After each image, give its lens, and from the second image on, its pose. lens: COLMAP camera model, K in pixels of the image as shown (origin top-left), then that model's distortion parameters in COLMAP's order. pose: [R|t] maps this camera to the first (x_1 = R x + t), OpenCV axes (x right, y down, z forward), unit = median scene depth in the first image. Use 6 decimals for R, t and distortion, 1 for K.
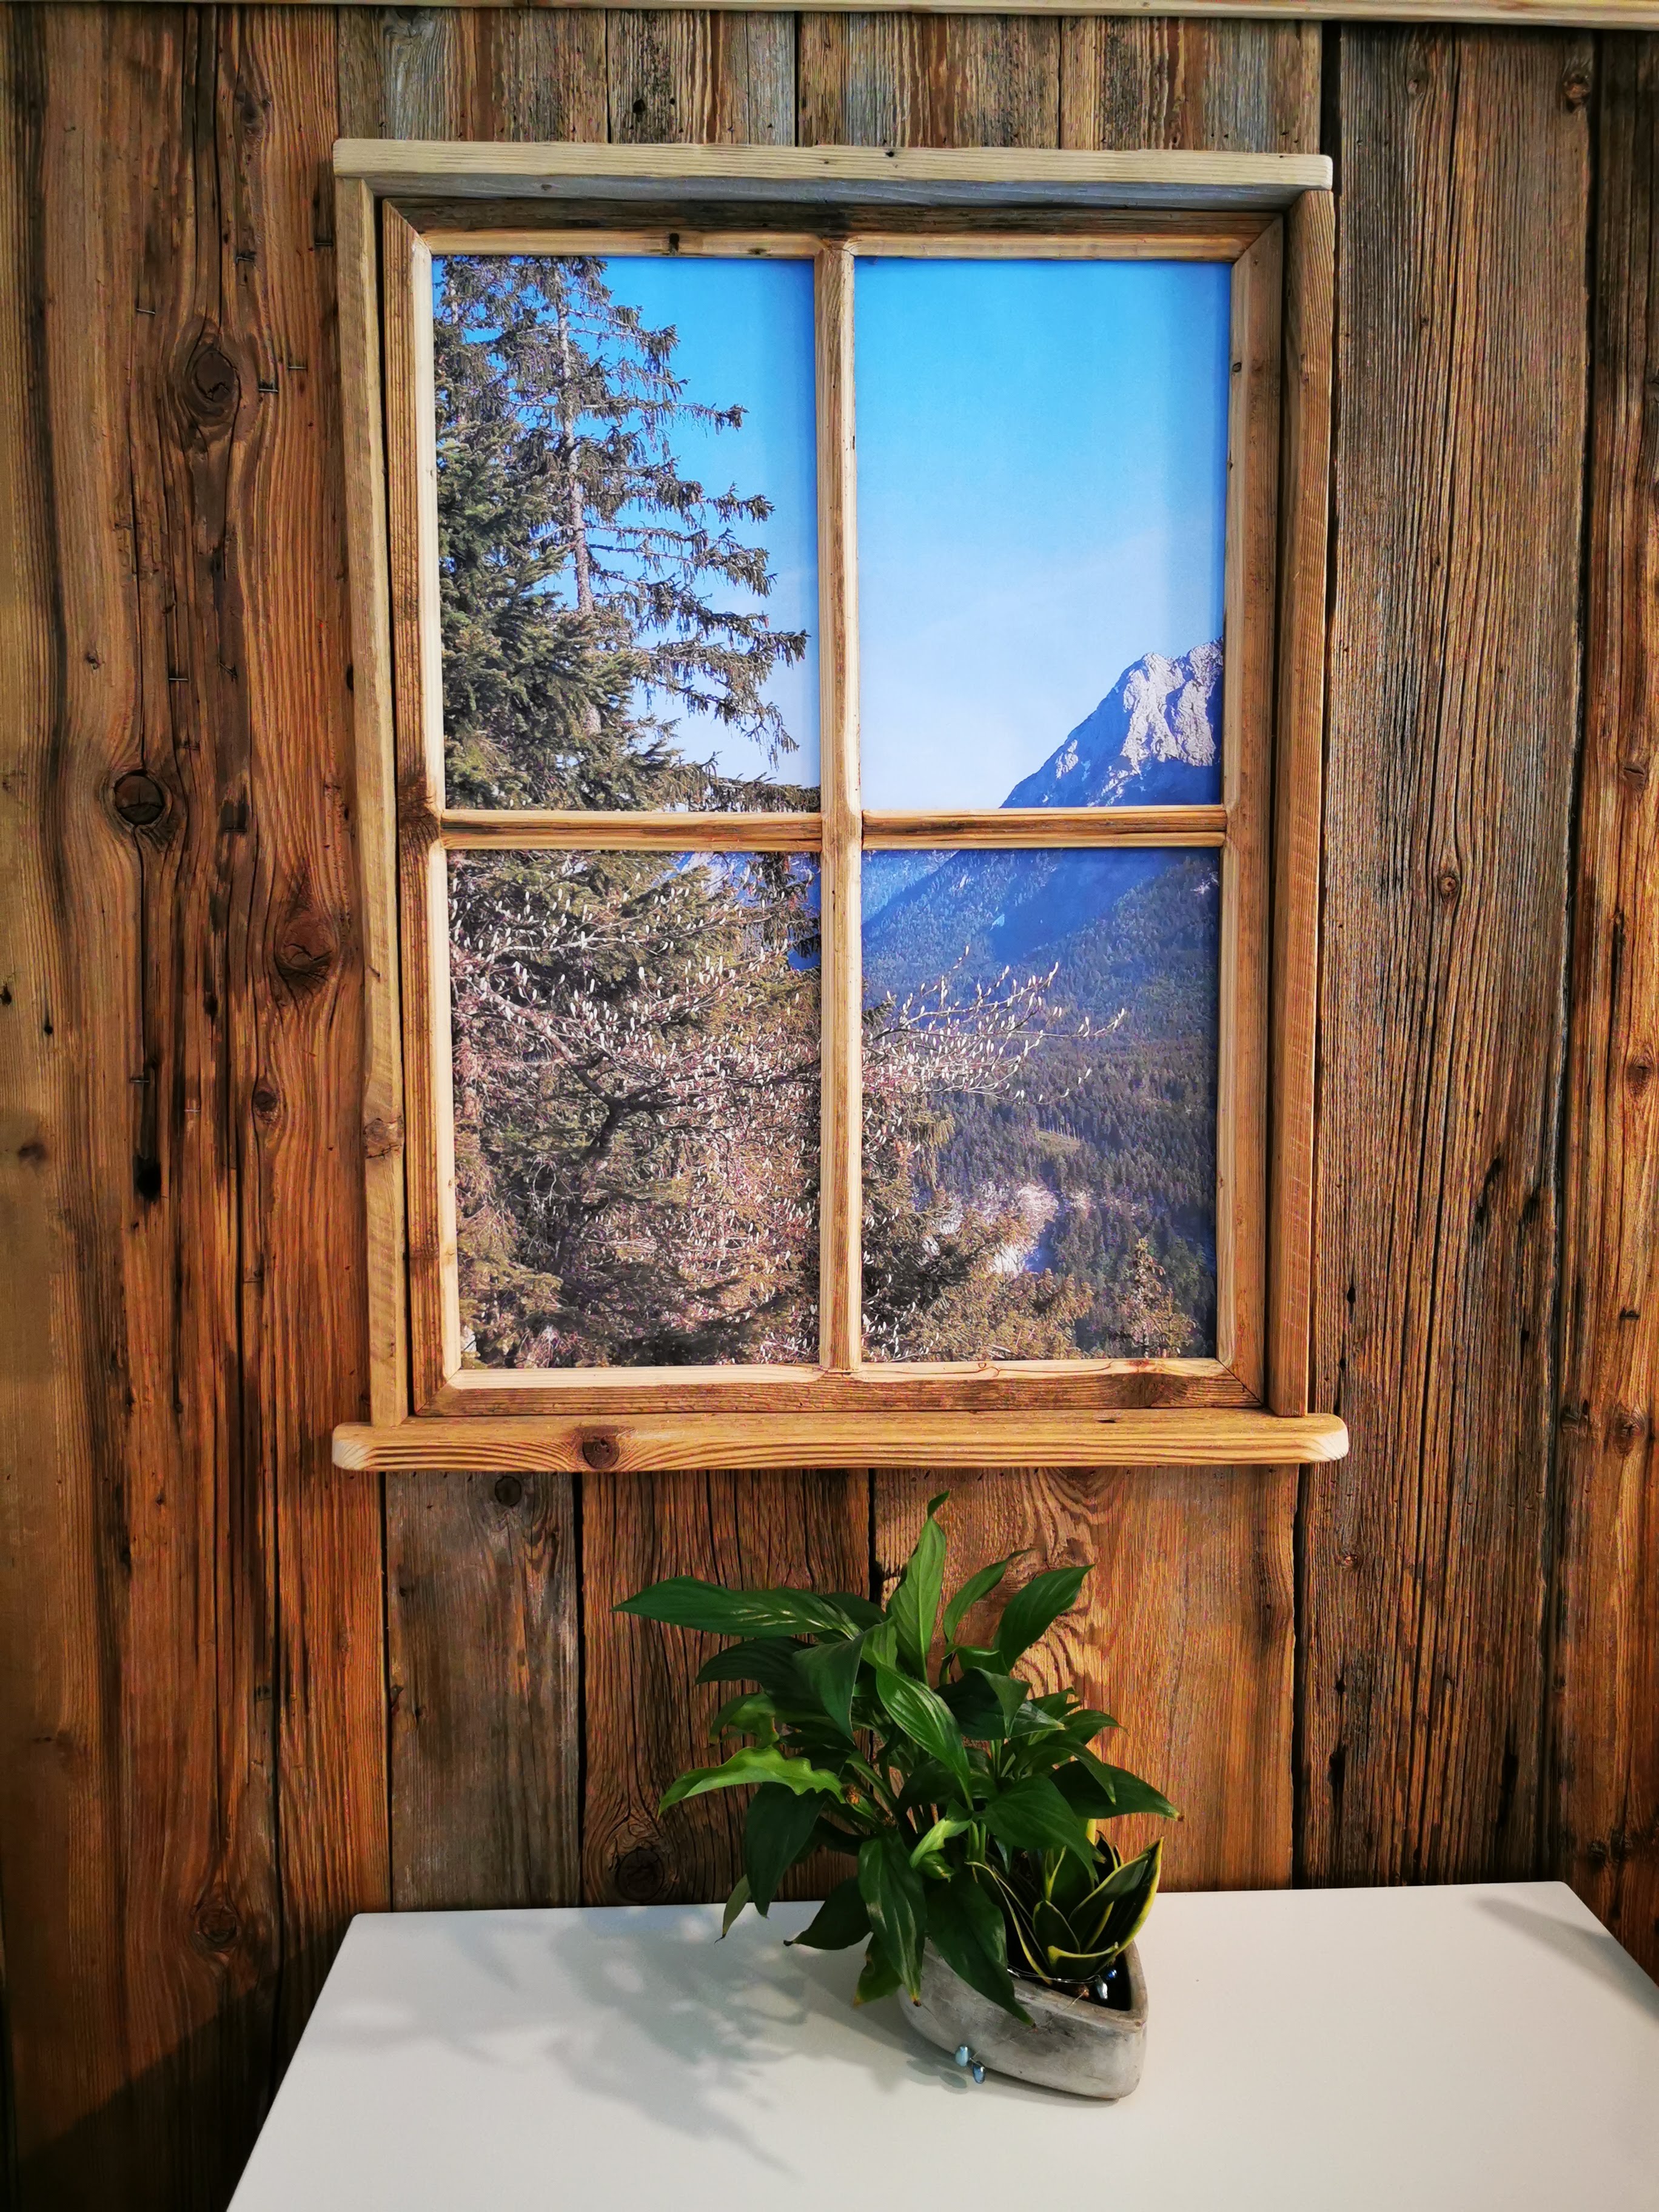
lens RADIAL K [[1608.4, 0, 822.1], [0, 1608.4, 1111.7], [0, 0, 1]] dist [0.024388, -0.013010]
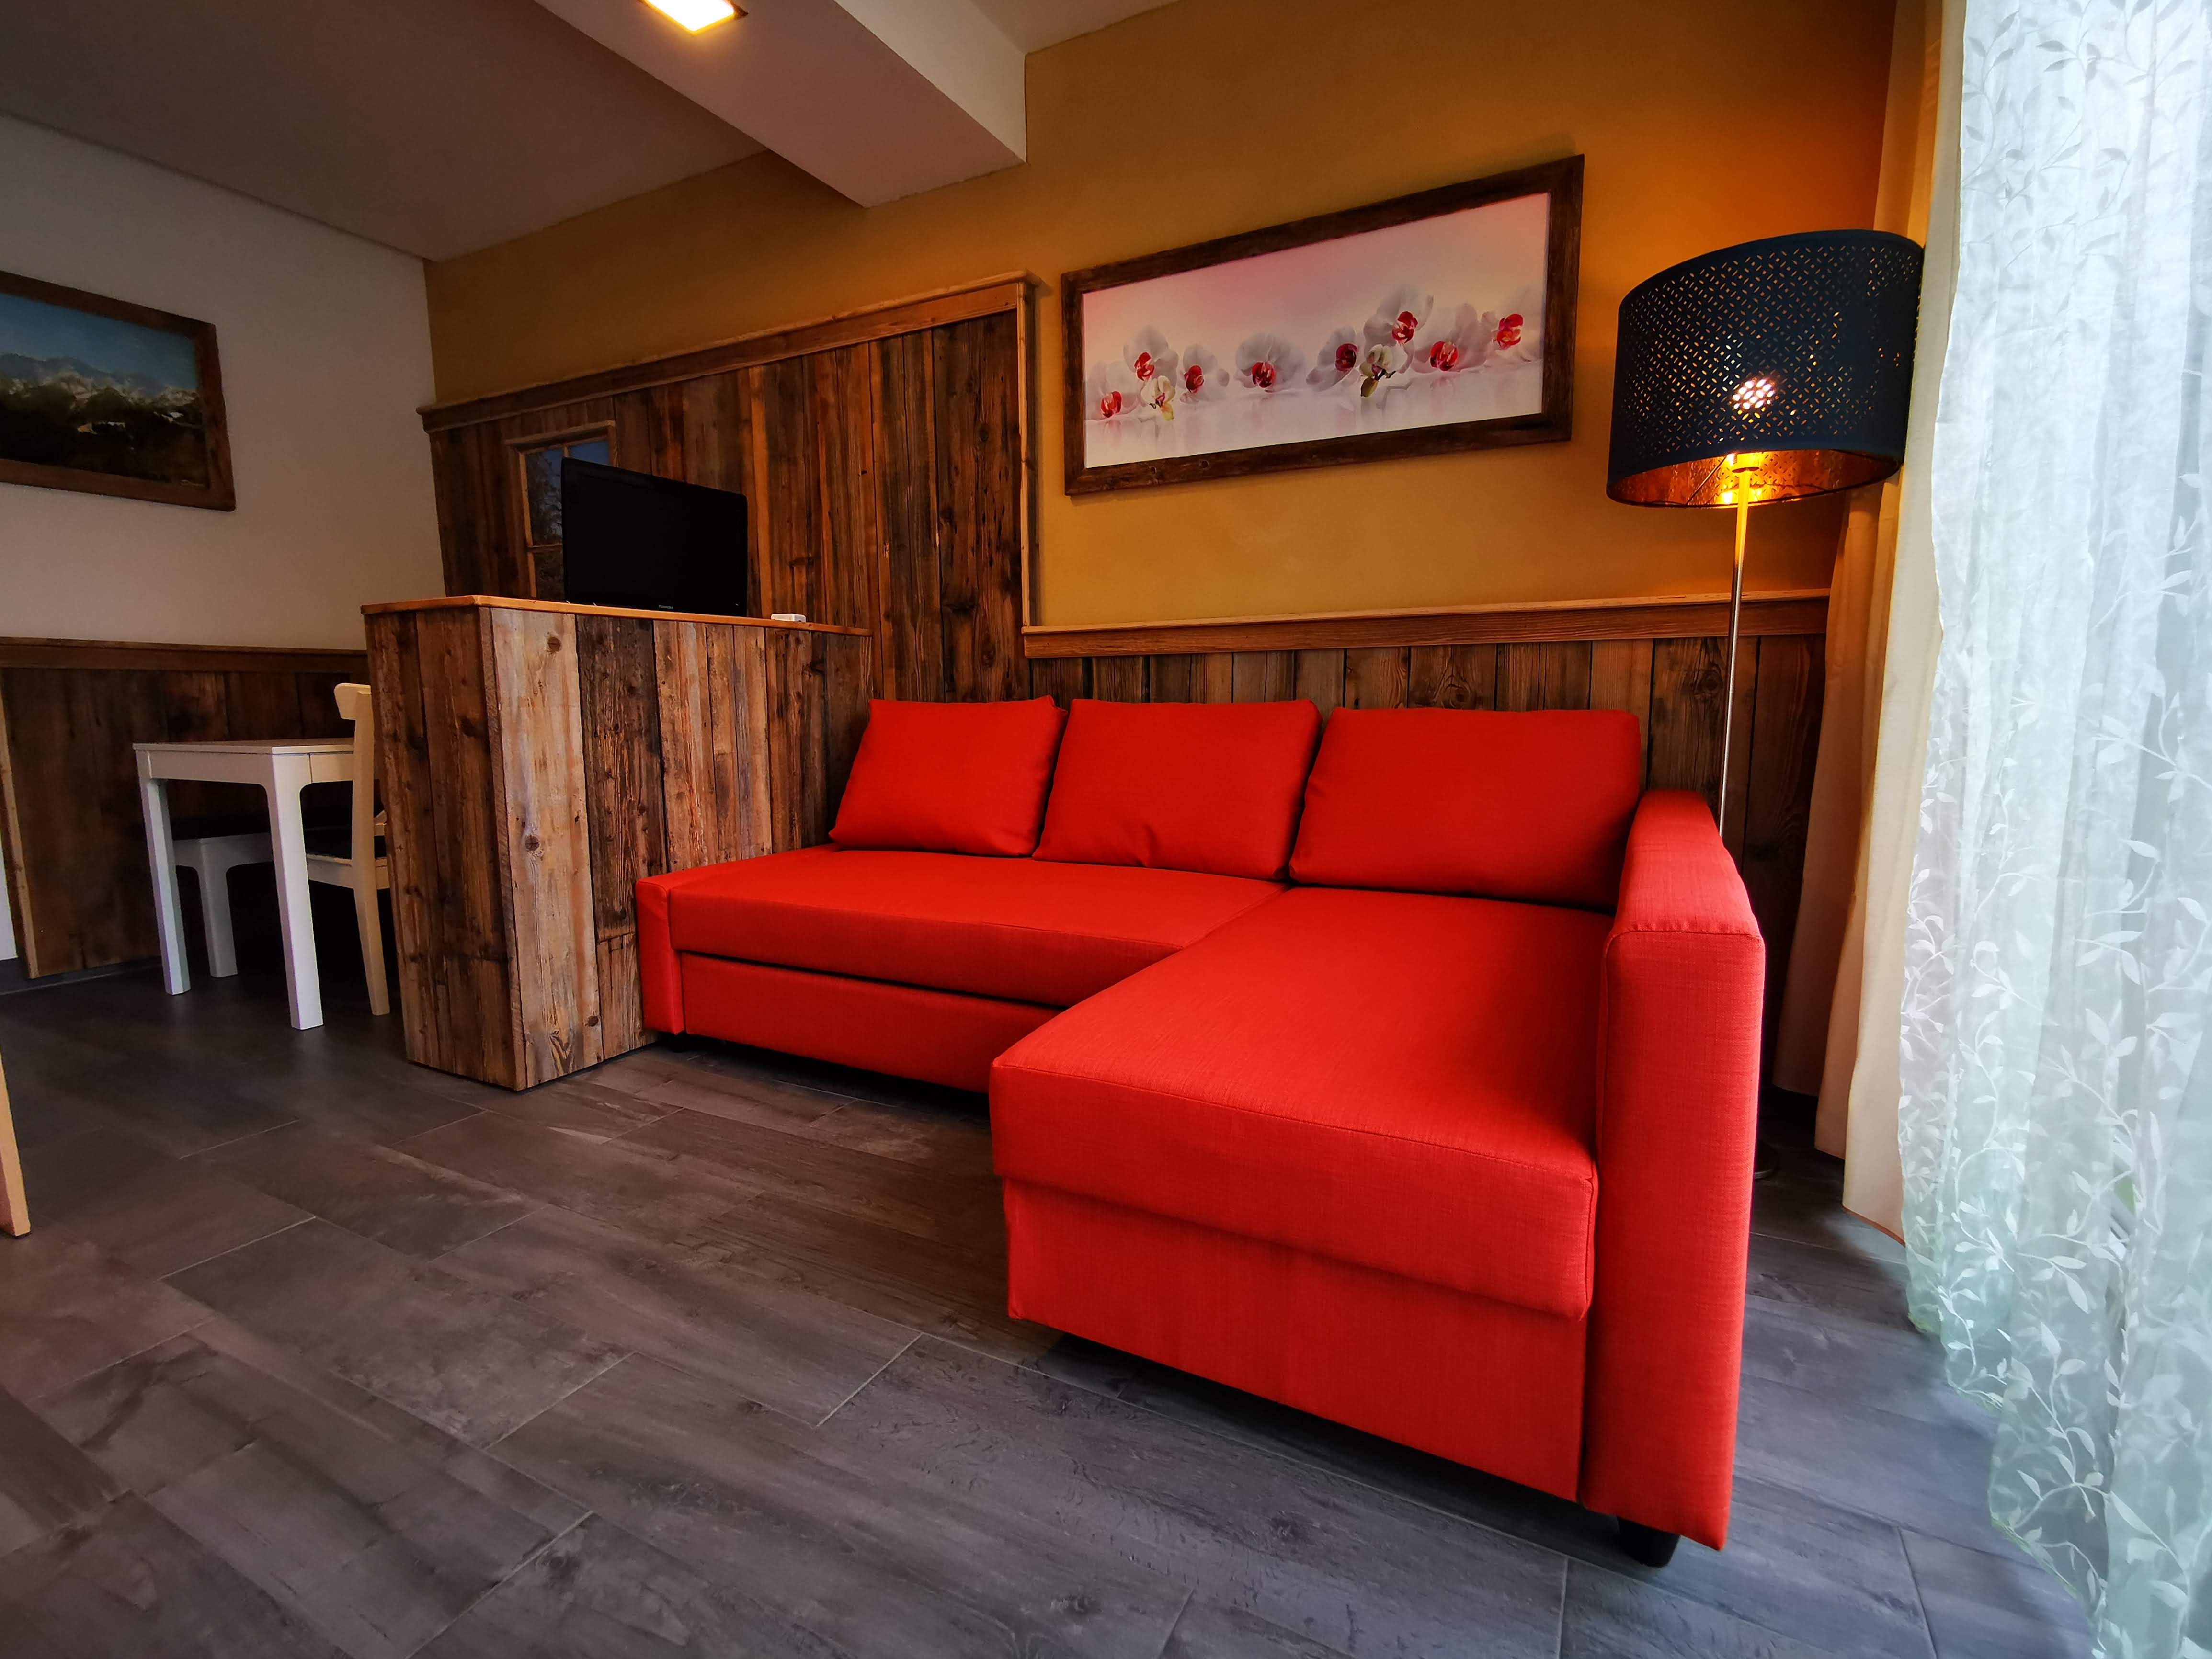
lens RADIAL K [[1020.3, 0, 1113.7], [0, 1020.3, 843.0], [0, 0, 1]] dist [-0.002076, 0.006977]
pose [[0.871428, 0.066886, -0.485942, 3.583719], [-0.034842, 0.996598, 0.074693, 0.557681], [0.489284, -0.048159, 0.870794, -1.313696]]
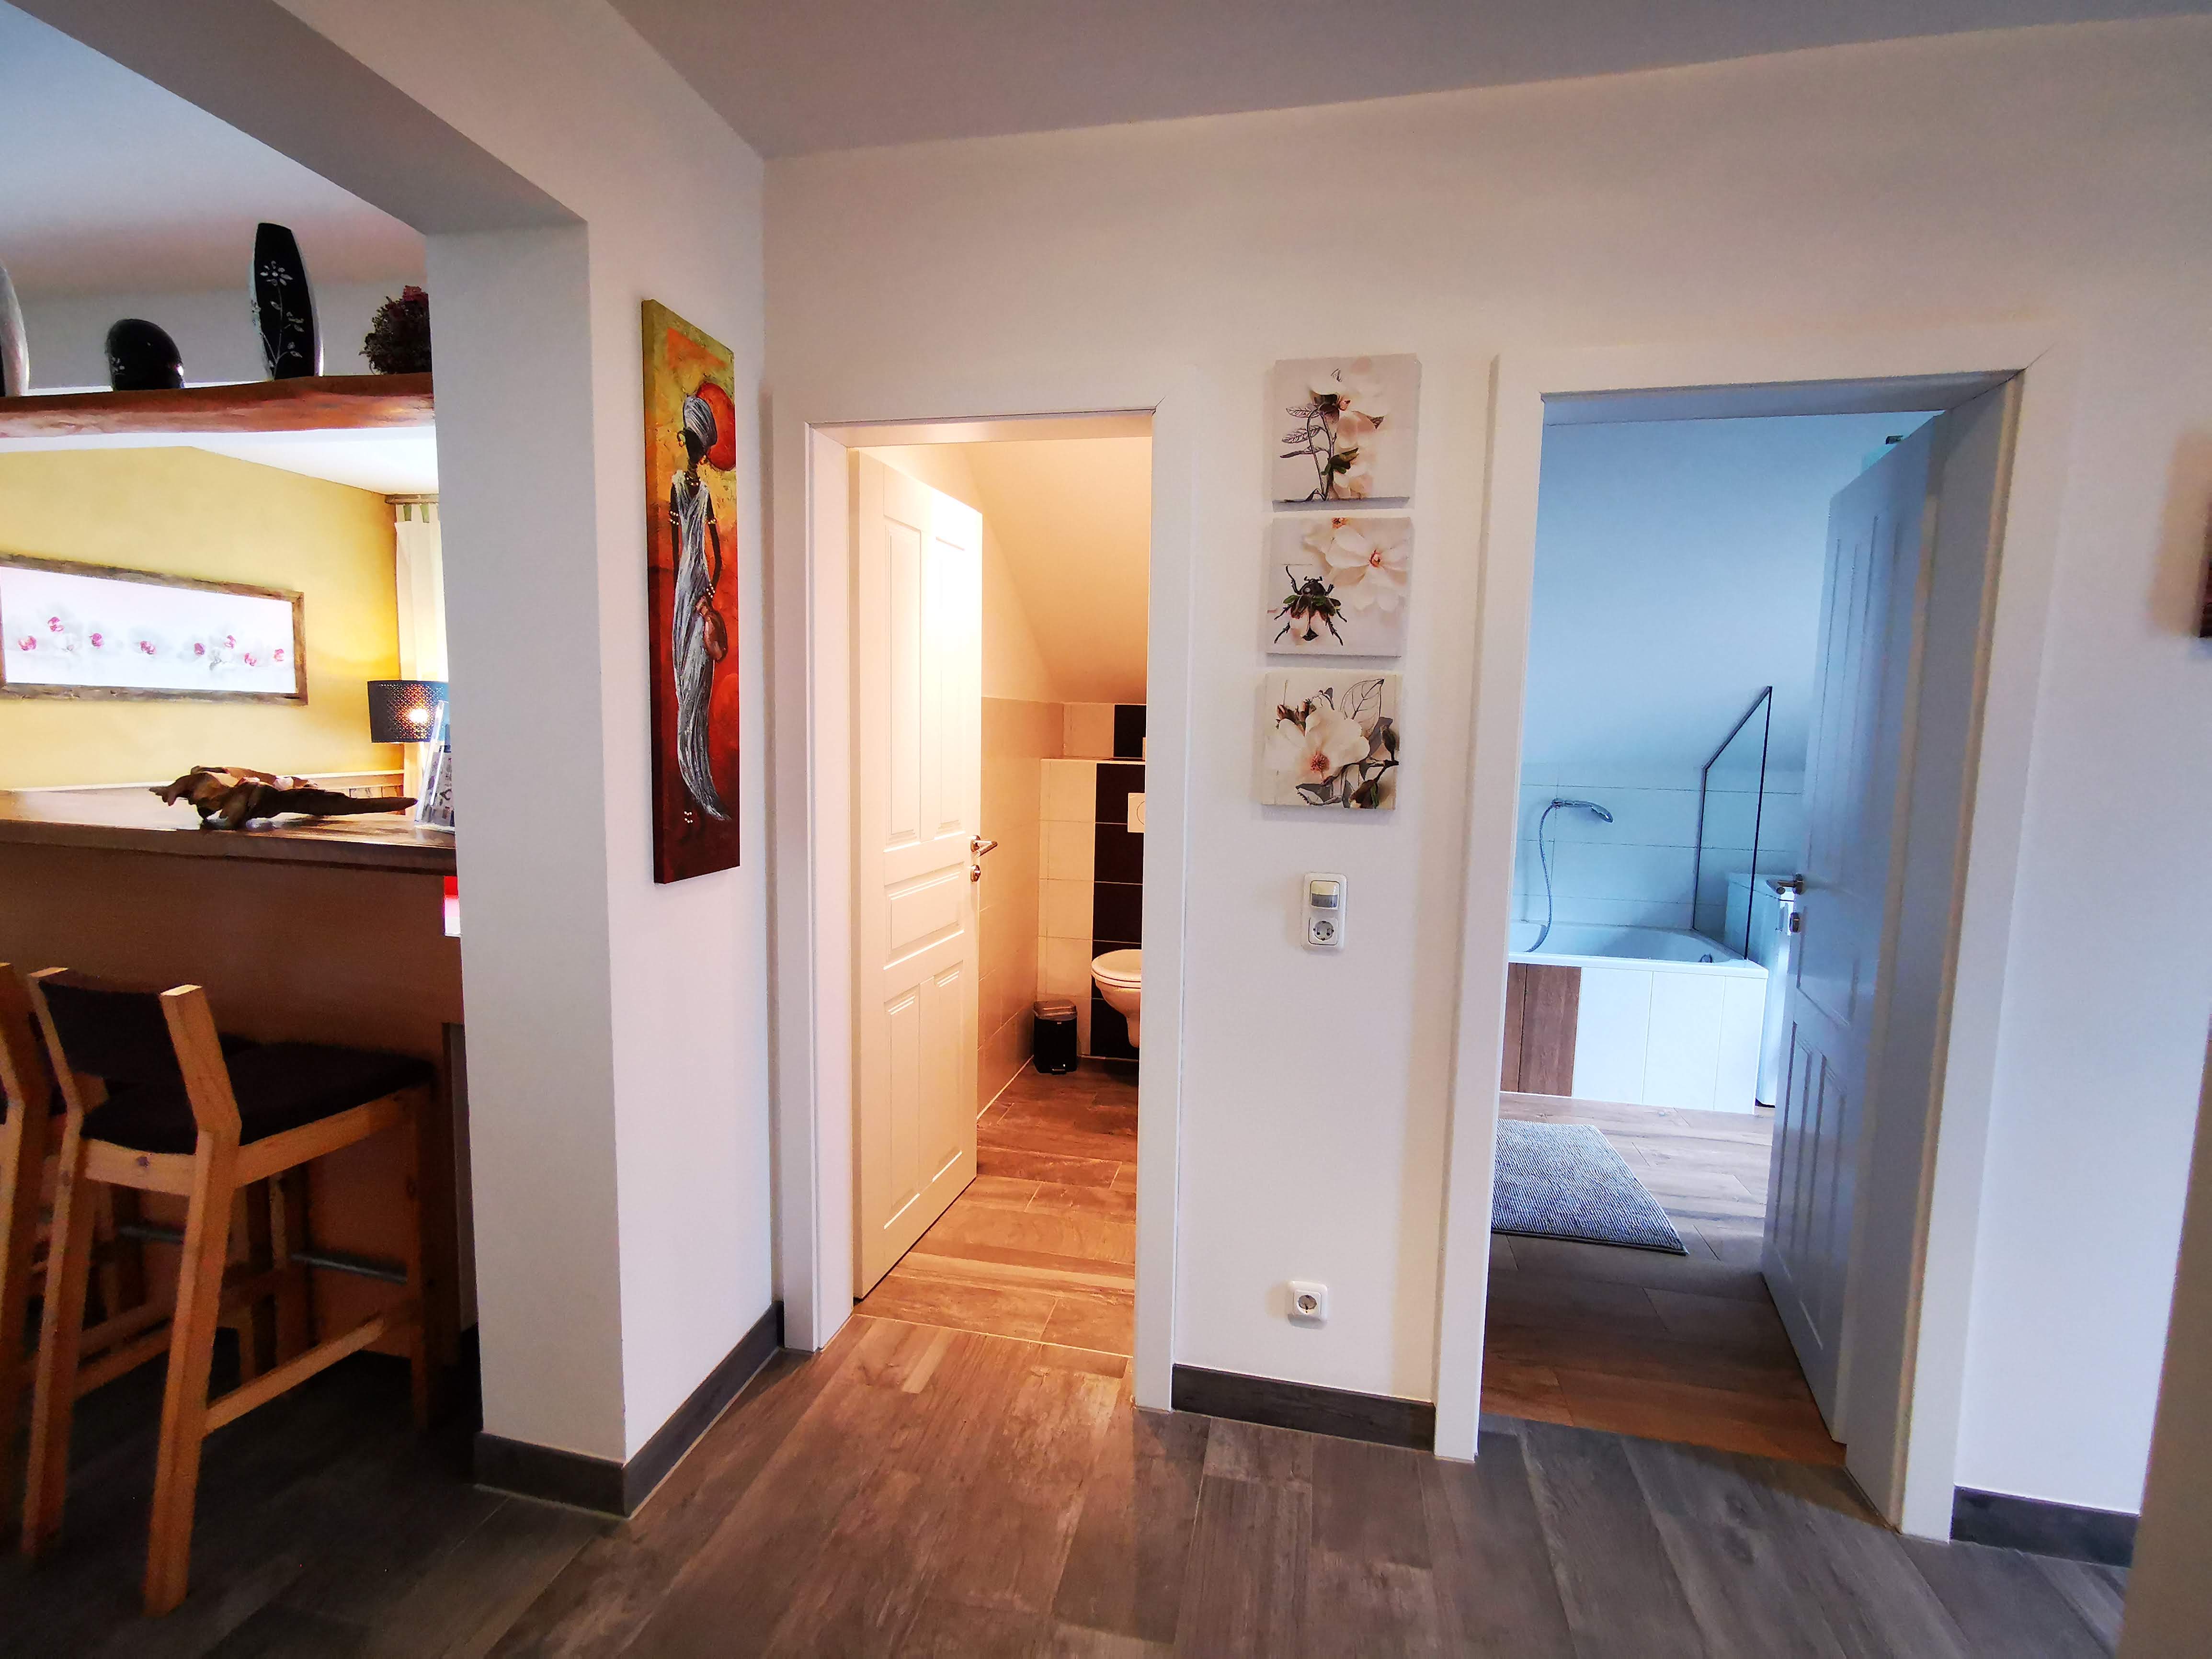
lens RADIAL K [[1020.3, 0, 1111.8], [0, 1020.3, 829.7], [0, 0, 1]] dist [-0.002076, 0.006977]
pose [[0.253209, -0.088763, 0.963331, -0.684911], [0.049712, 0.995660, 0.078675, 0.237715], [-0.966133, 0.027968, 0.256523, -4.082341]]
